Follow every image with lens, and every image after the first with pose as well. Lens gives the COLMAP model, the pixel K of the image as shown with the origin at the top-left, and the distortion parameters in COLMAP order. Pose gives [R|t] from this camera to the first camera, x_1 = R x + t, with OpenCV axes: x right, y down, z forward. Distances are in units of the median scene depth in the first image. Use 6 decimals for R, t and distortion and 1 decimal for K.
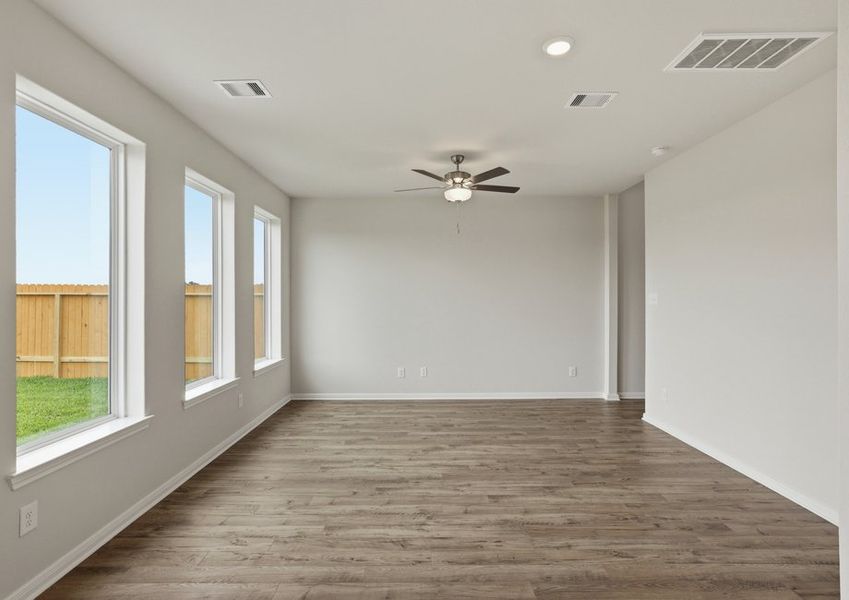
lens RADIAL K [[377.0, 0, 439.2], [0, 377.0, 298.1], [0, 0, 1]] dist [-0.026363, -0.000470]
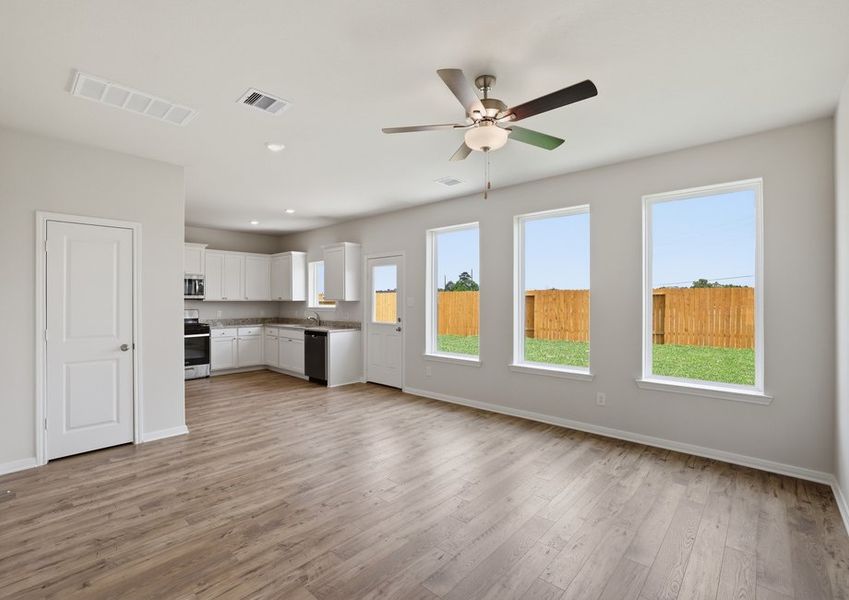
lens RADIAL K [[394.7, 0, 419.8], [0, 394.7, 297.3], [0, 0, 1]] dist [-0.026042, 0.000111]
pose [[-0.656575, -0.004144, -0.754250, 0.675006], [0.006119, 0.999923, -0.010820, 0.000564], [0.754236, -0.011719, -0.656499, 1.461137]]
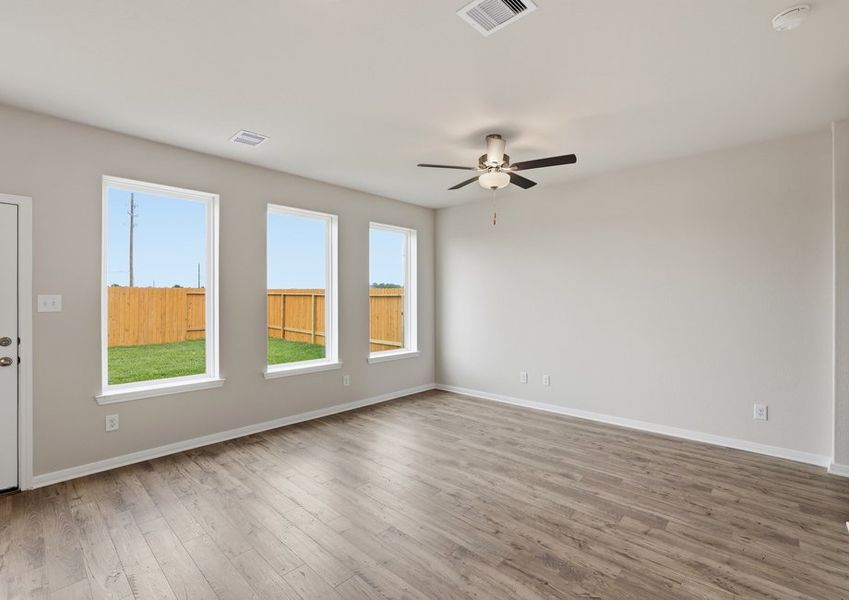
lens RADIAL K [[370.5, 0, 456.4], [0, 370.5, 302.0], [0, 0, 1]] dist [-0.031082, 0.000247]
pose [[0.765412, 0.002634, -0.643535, 0.559188], [0.006239, 0.999914, 0.011513, 0.009410], [0.643511, -0.012827, 0.765330, 0.340012]]
